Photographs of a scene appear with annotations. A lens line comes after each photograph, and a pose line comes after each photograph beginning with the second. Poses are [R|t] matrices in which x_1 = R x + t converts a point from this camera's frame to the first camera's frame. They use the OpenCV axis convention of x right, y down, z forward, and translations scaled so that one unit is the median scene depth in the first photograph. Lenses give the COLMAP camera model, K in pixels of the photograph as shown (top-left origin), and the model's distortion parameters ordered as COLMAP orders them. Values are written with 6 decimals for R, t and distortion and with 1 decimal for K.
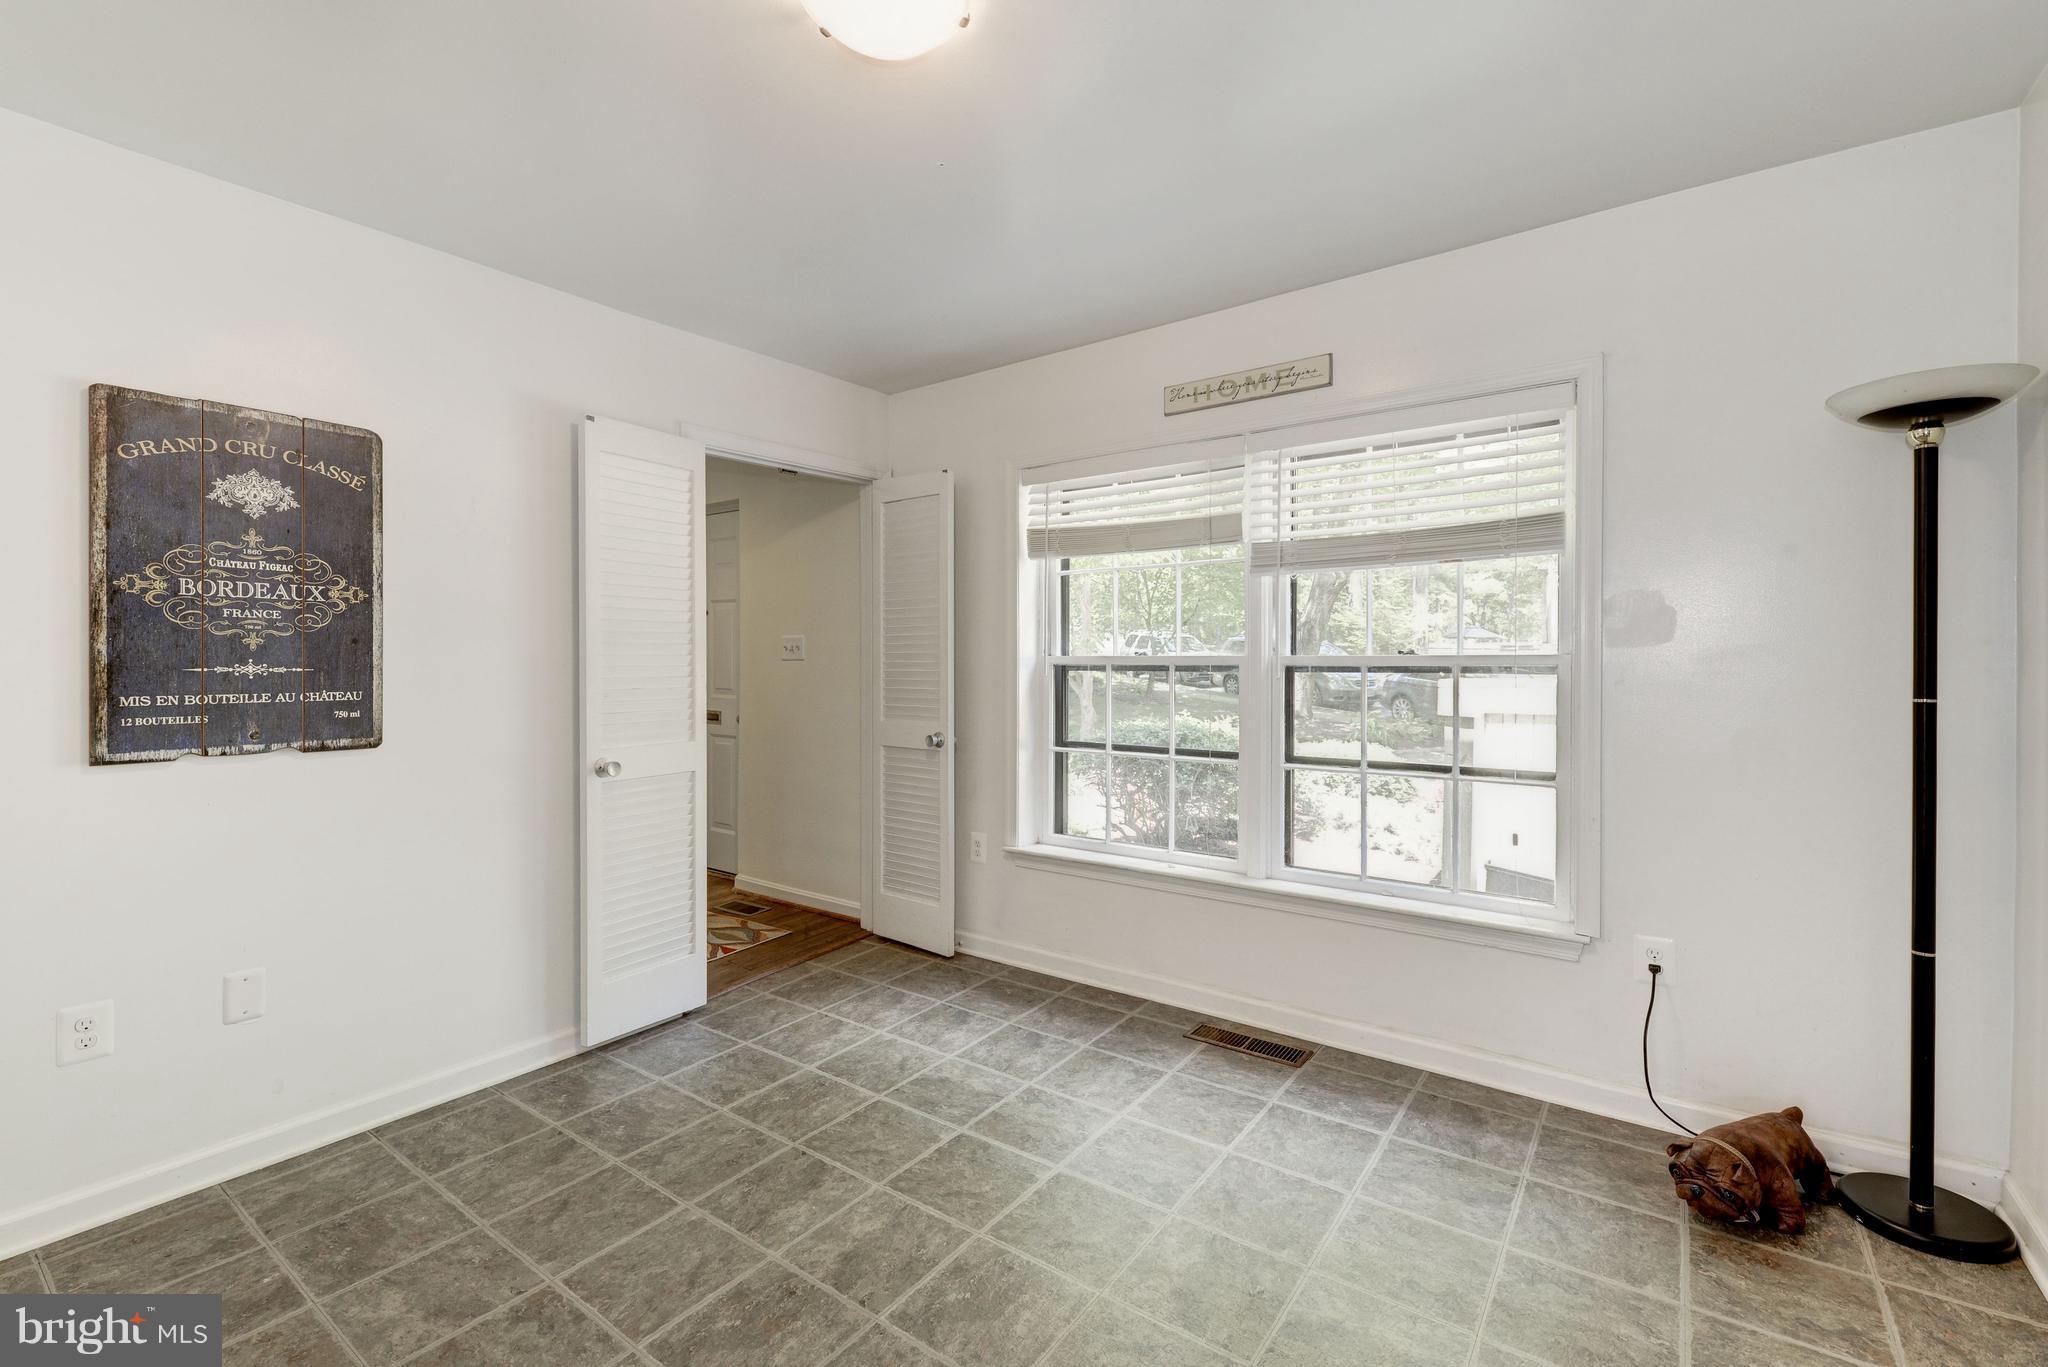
lens RADIAL K [[877.9, 0, 1016.4], [0, 877.9, 676.7], [0, 0, 1]] dist [0.010783, -0.004960]
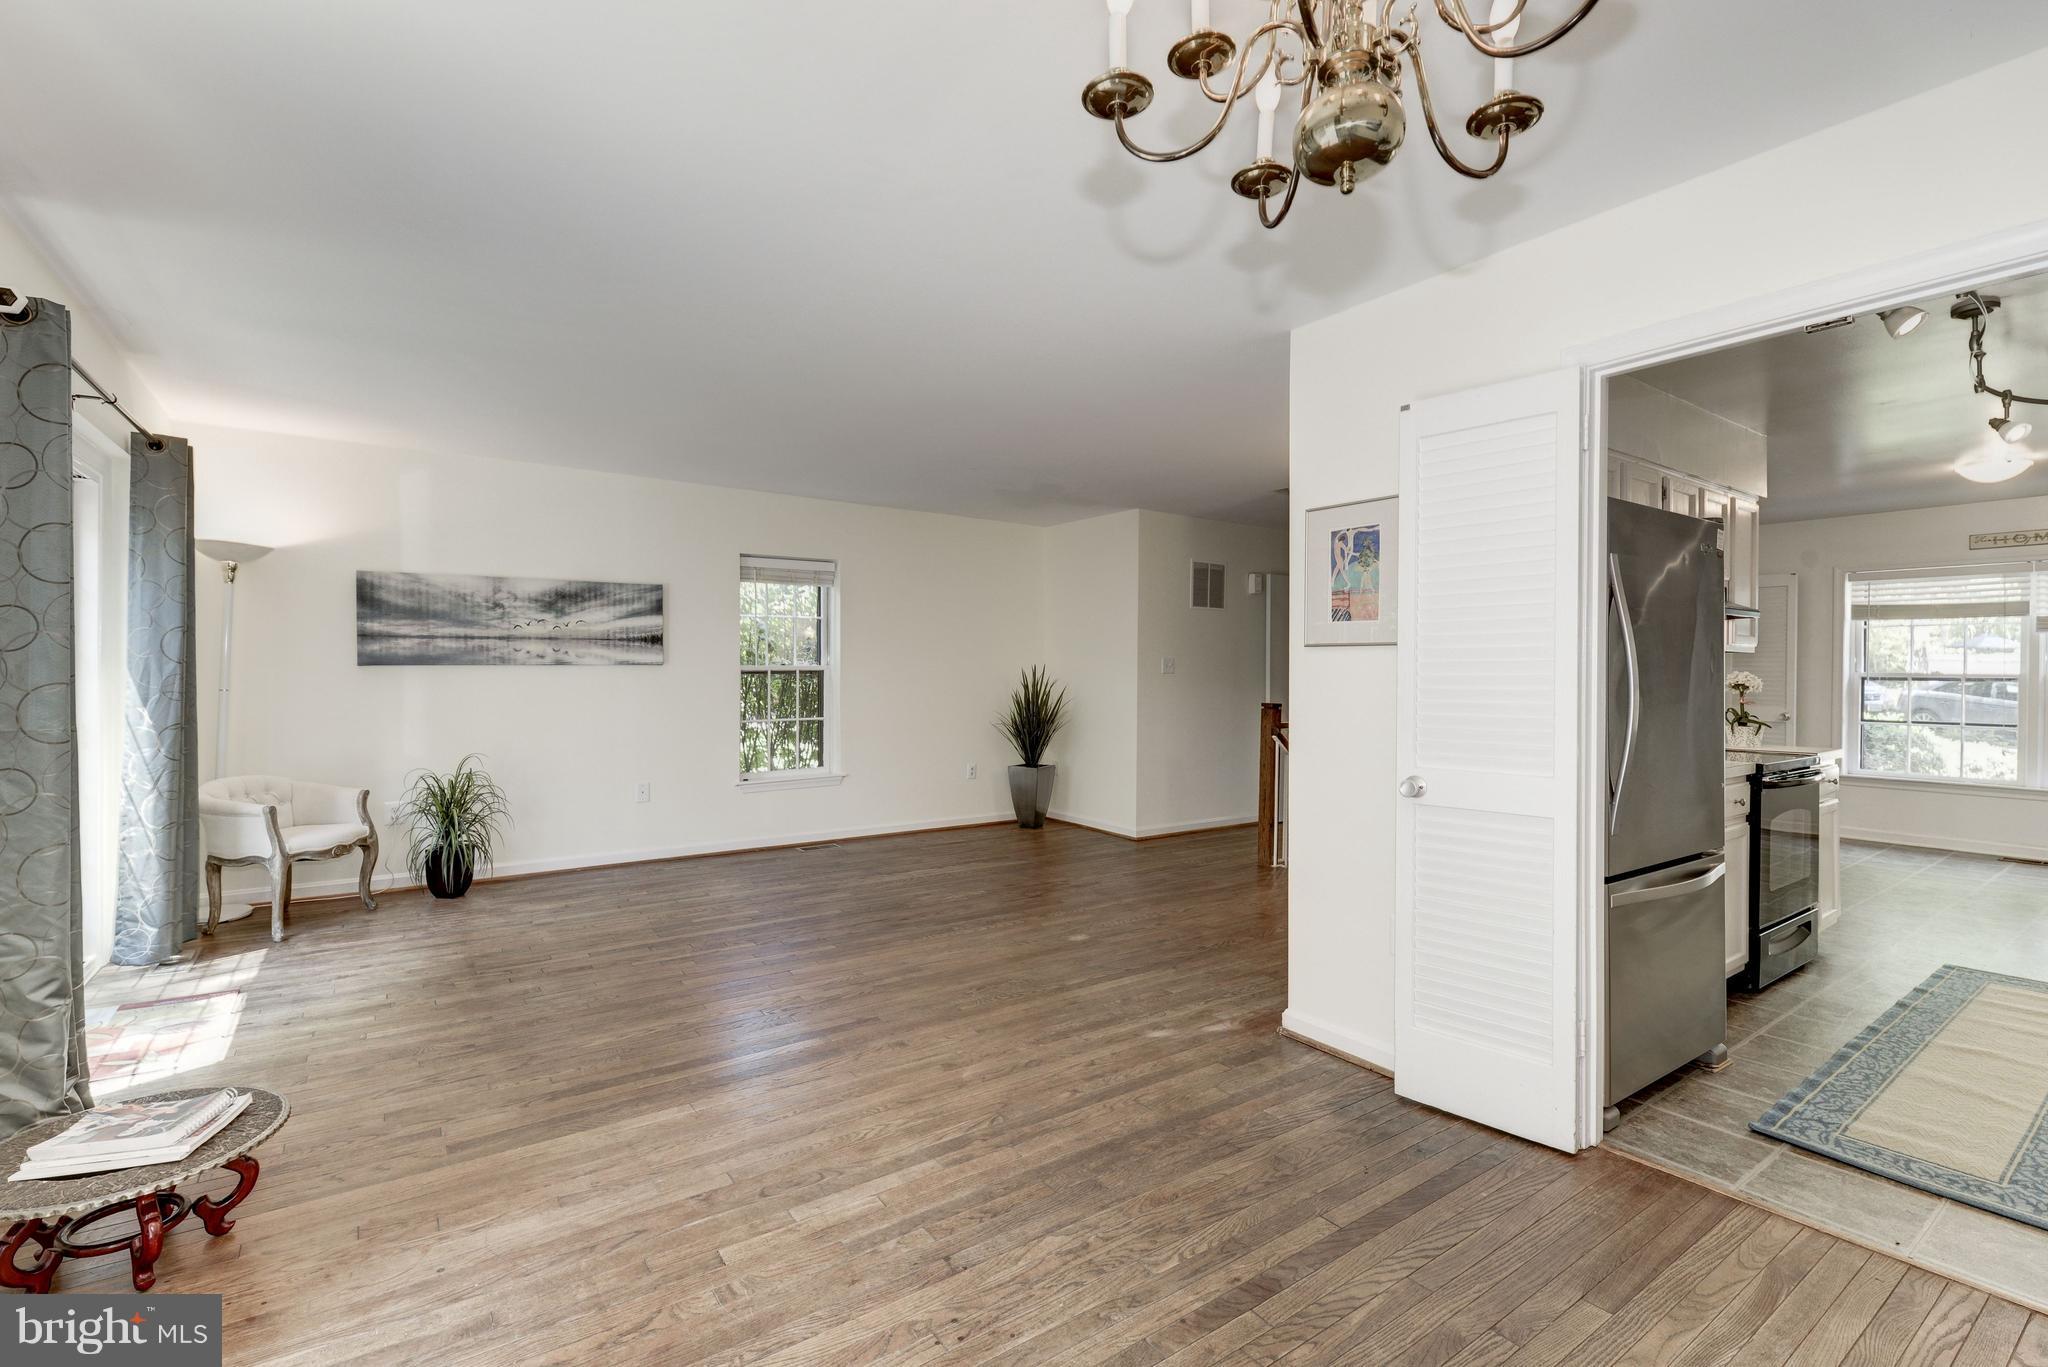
lens RADIAL K [[877.9, 0, 1006.8], [0, 877.9, 673.8], [0, 0, 1]] dist [0.010783, -0.004960]
pose [[0.949270, 0.009719, -0.314311, -1.191285], [-0.014037, 0.999836, -0.011478, 0.027836], [0.314147, 0.015308, 0.949251, -1.462620]]
